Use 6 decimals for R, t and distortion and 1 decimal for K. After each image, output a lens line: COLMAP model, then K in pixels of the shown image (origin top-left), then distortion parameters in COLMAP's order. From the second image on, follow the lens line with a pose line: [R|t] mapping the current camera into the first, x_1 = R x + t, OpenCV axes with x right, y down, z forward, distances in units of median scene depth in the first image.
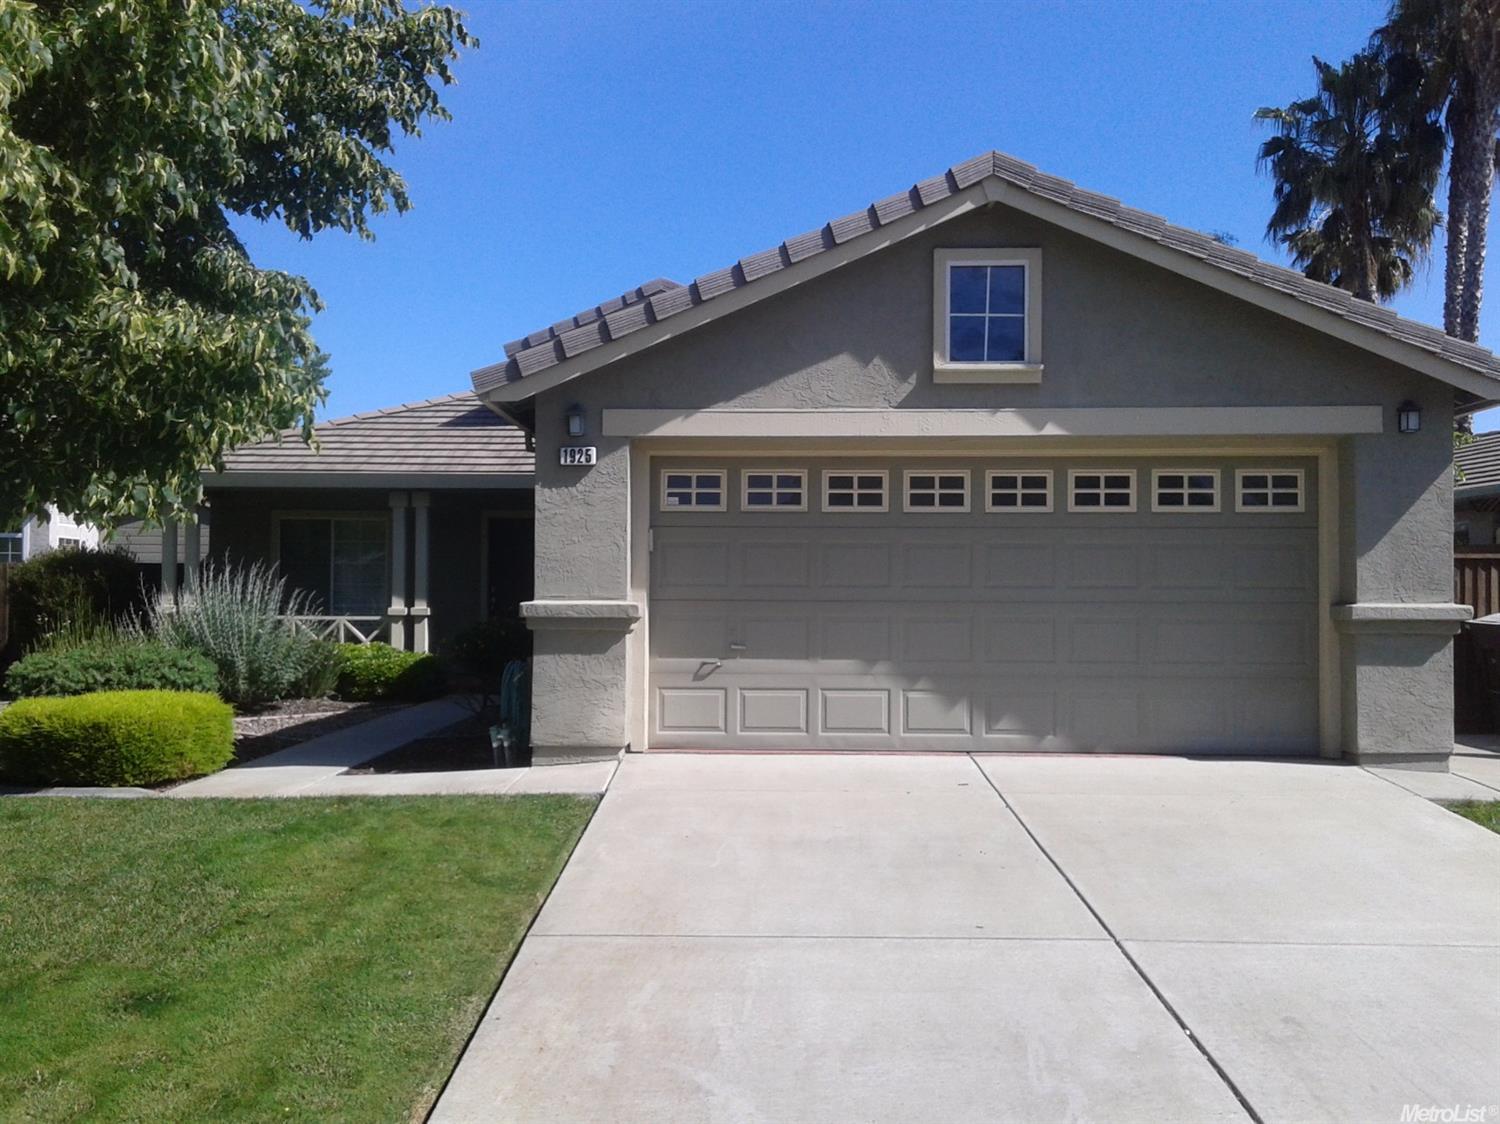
lens RADIAL K [[1389.0, 0, 715.4], [0, 1389.0, 567.0], [0, 0, 1]] dist [0.090576, -0.235601]
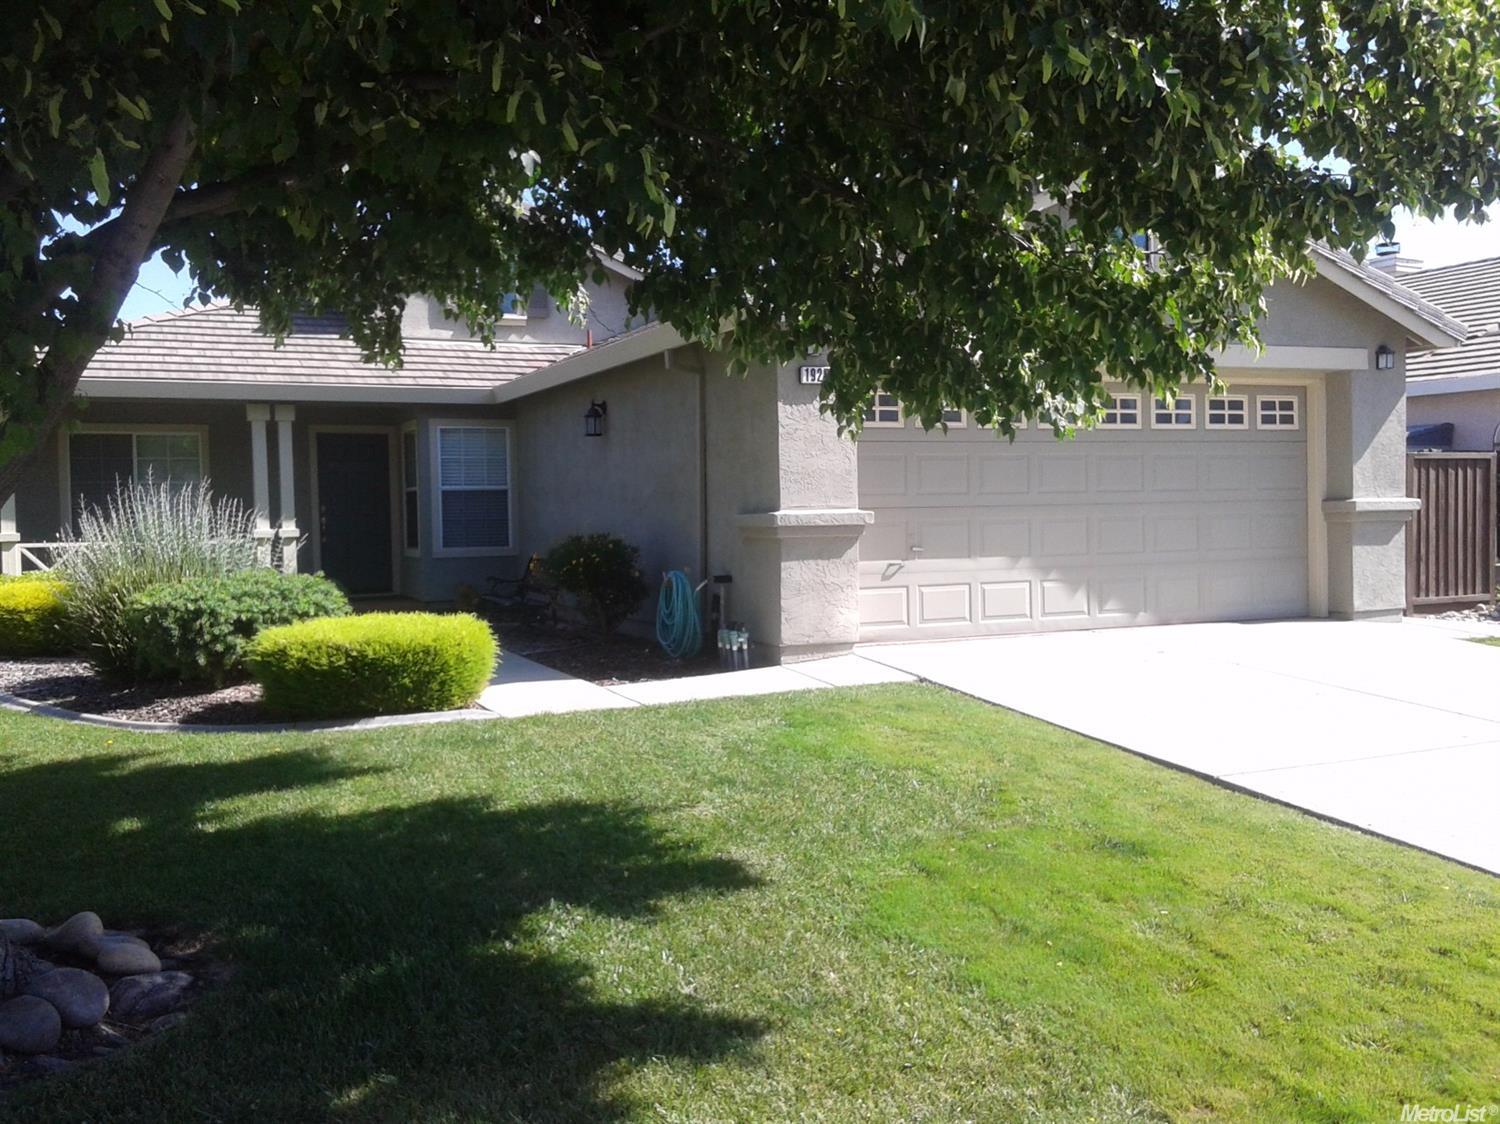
lens RADIAL K [[1389.0, 0, 715.4], [0, 1389.0, 567.0], [0, 0, 1]] dist [0.090576, -0.235601]
pose [[0.908775, -0.037952, 0.415558, -0.610426], [0.012823, 0.997925, 0.063096, -0.001123], [-0.417090, -0.052012, 0.907376, 0.047169]]
